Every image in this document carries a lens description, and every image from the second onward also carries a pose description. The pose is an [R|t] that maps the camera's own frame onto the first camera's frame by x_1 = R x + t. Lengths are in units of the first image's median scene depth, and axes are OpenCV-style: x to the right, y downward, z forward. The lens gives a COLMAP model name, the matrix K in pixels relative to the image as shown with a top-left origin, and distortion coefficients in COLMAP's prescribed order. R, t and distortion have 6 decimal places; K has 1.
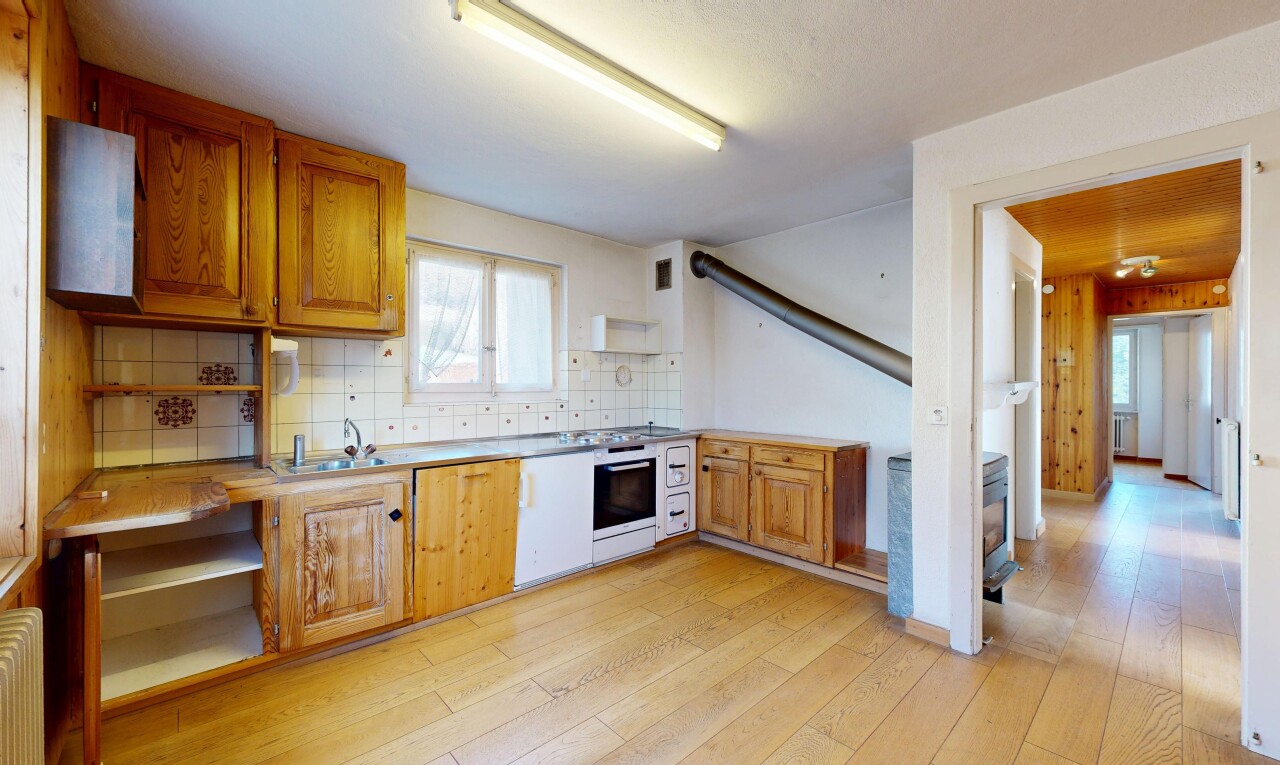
lens RADIAL K [[495.1, 0, 640.0], [0, 495.1, 382.5], [0, 0, 1]] dist [0.001554, 0.000040]
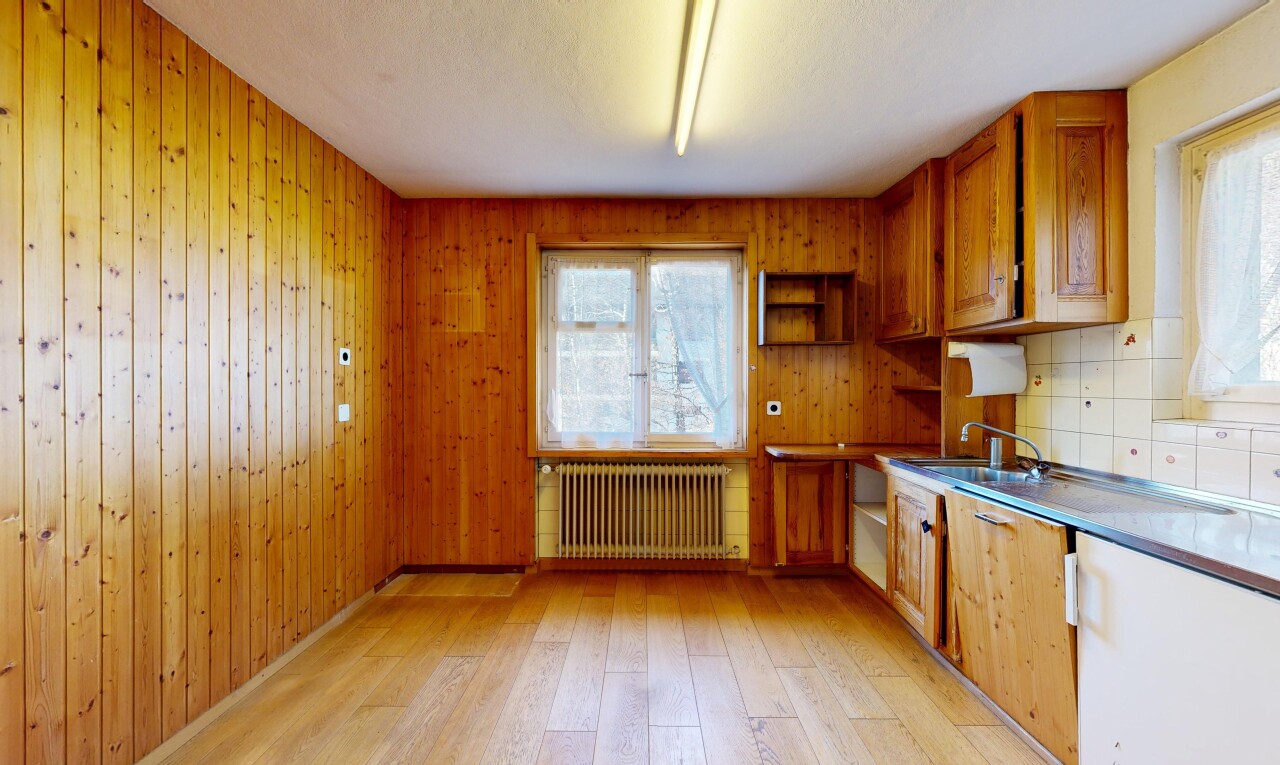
lens RADIAL K [[495.1, 0, 640.0], [0, 495.1, 382.5], [0, 0, 1]] dist [0.001554, 0.000040]
pose [[-0.676455, -0.003789, -0.736474, 0.493746], [-0.002868, 0.999993, -0.002511, 0.002116], [0.736478, 0.000414, -0.676461, 1.101817]]
